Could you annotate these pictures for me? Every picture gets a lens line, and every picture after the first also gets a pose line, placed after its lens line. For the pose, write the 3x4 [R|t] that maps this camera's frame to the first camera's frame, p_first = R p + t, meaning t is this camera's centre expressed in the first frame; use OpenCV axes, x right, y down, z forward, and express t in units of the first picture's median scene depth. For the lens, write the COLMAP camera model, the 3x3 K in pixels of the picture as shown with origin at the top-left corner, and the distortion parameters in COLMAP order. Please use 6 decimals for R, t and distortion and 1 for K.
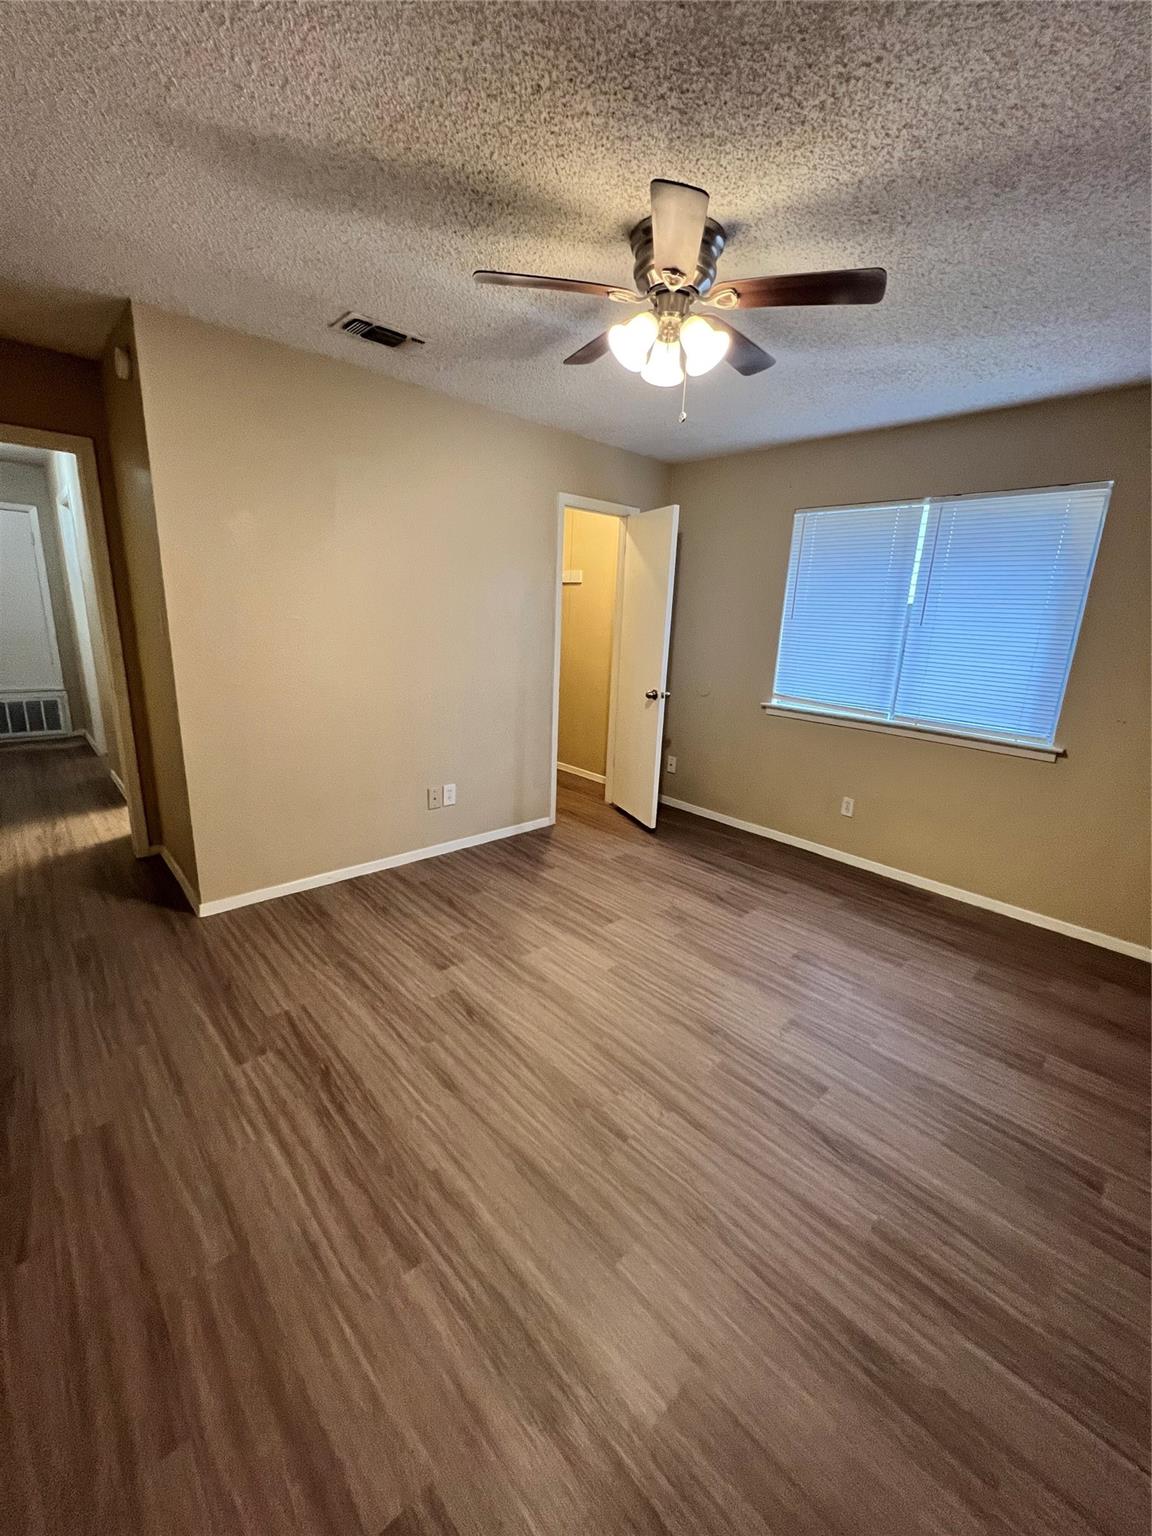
lens RADIAL K [[610.7, 0, 582.1], [0, 610.7, 760.8], [0, 0, 1]] dist [-0.000889, 0.000610]
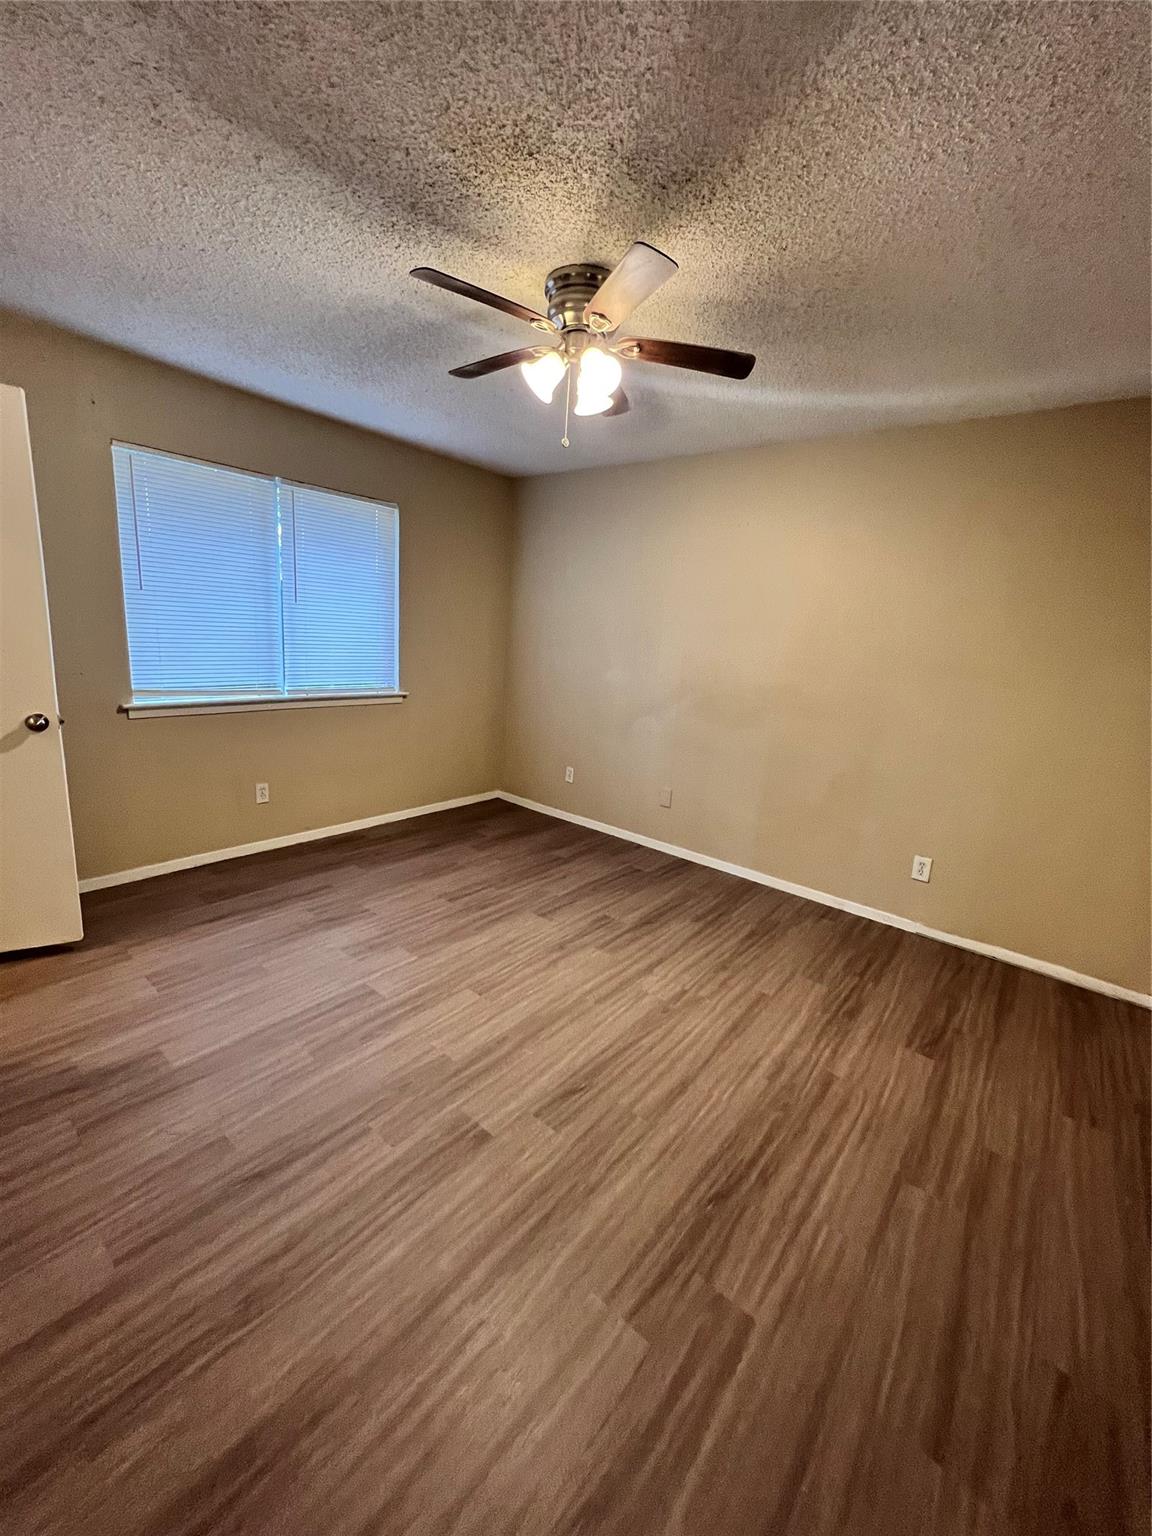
lens RADIAL K [[610.7, 0, 582.1], [0, 610.7, 760.8], [0, 0, 1]] dist [-0.000889, 0.000610]
pose [[-0.124938, -0.264820, 0.956170, -0.947284], [0.166976, 0.944363, 0.283368, -0.286816], [-0.978013, 0.195061, -0.073768, 1.034108]]
